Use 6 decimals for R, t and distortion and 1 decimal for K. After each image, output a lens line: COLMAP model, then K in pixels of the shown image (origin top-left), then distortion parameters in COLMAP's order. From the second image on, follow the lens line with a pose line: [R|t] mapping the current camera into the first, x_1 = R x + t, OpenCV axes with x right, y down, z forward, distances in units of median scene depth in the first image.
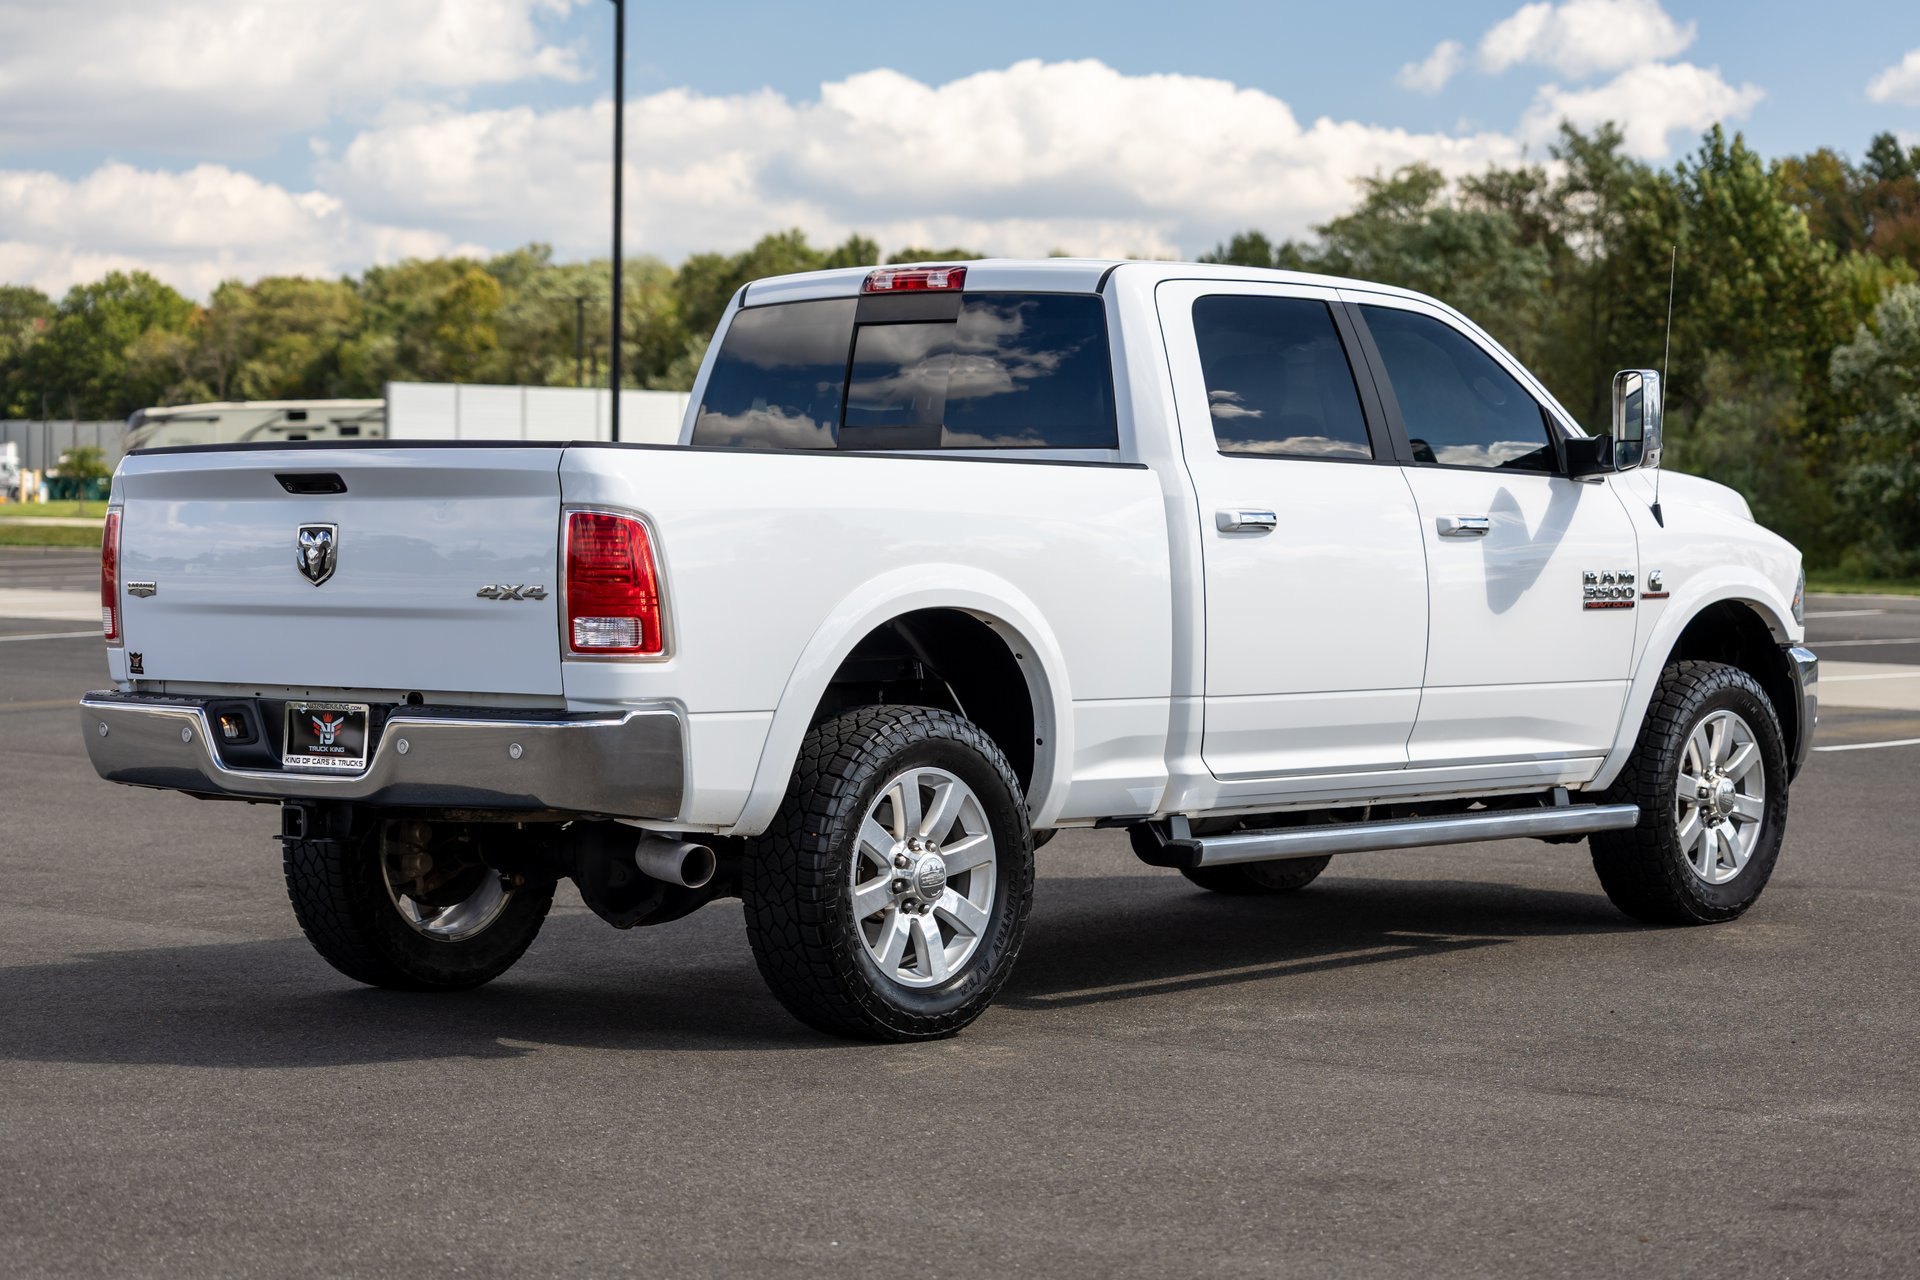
lens RADIAL K [[4637.7, 0, 960.0], [0, 4637.7, 640.0], [0, 0, 1]] dist [-0.215378, -0.210039]
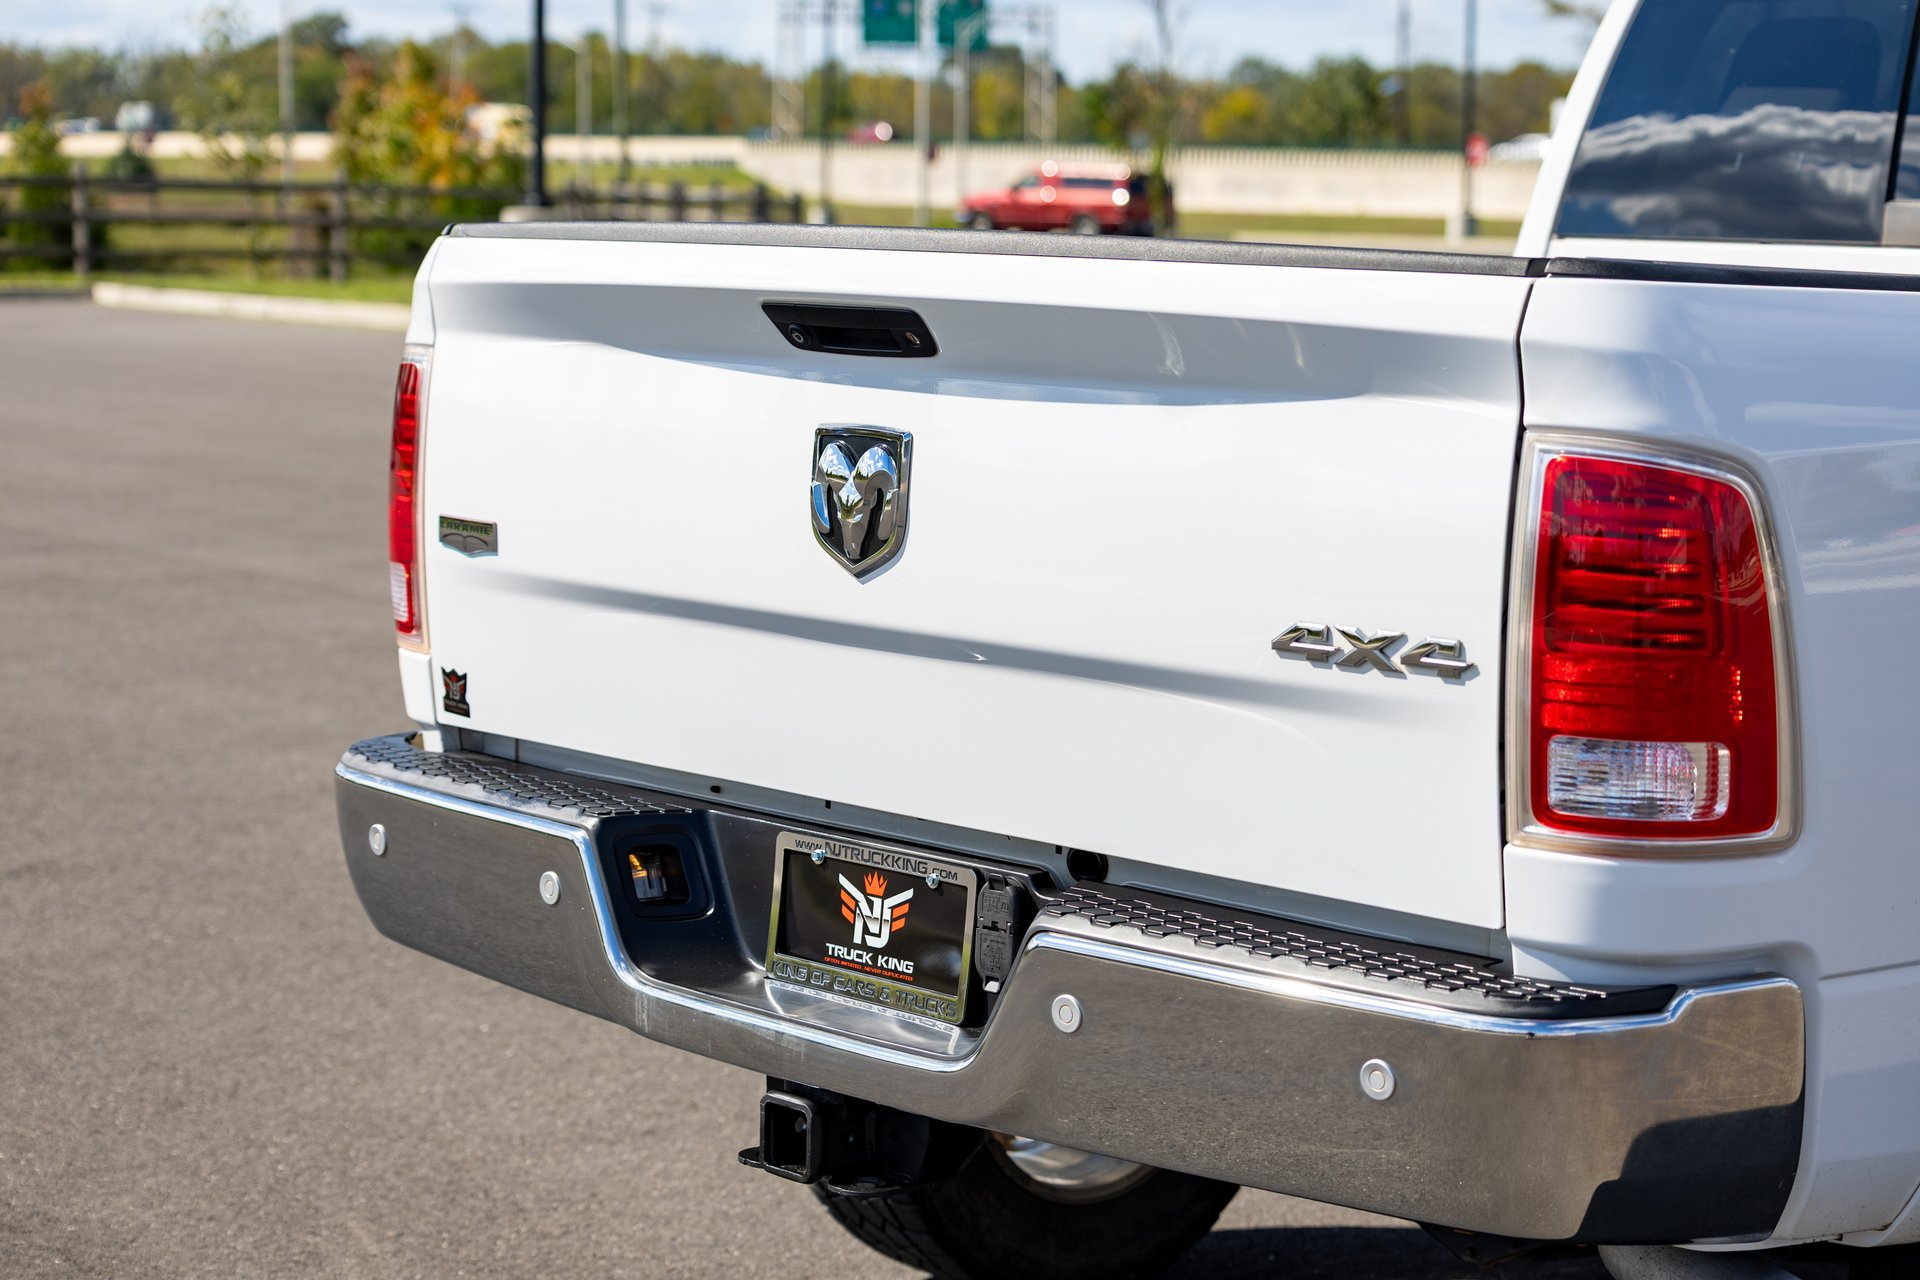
lens RADIAL K [[3831.0, 0, 960.0], [0, 3831.0, 640.0], [0, 0, 1]] dist [0.018401, -0.118635]
pose [[0.994501, 0.036801, -0.098045, -0.095331], [-0.028499, 0.995993, 0.084771, -0.035441], [0.100771, -0.081511, 0.991565, 0.652759]]
